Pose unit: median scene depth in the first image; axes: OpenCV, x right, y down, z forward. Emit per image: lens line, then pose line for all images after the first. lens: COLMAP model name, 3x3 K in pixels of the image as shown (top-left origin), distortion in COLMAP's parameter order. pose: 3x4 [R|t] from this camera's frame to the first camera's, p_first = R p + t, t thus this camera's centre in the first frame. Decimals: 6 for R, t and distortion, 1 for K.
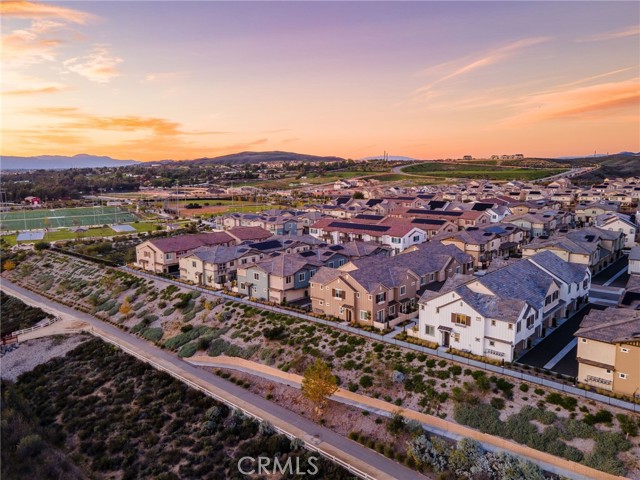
lens RADIAL K [[465.3, 0, 320.0], [0, 465.3, 240.0], [0, 0, 1]] dist [0.033821, 0.006945]
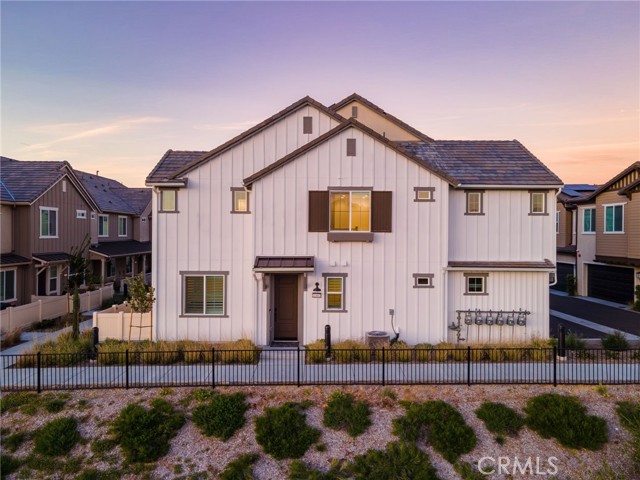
lens RADIAL K [[475.6, 0, 320.0], [0, 475.6, 240.0], [0, 0, 1]] dist [0.041481, 0.003311]
pose [[0.737522, 0.004093, 0.675311, 0.116008], [0.088029, 0.990867, -0.102143, 0.195900], [-0.669561, 0.134779, 0.730426, 0.782639]]
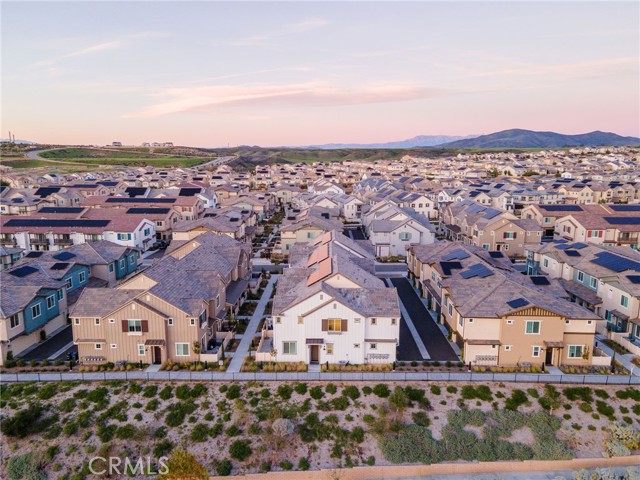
lens RADIAL K [[465.3, 0, 320.0], [0, 465.3, 240.0], [0, 0, 1]] dist [0.033821, 0.006945]
pose [[0.755725, -0.104062, 0.646568, -0.199423], [0.087998, 0.994477, 0.057202, -0.019931], [-0.648950, 0.013667, 0.760709, 0.389287]]
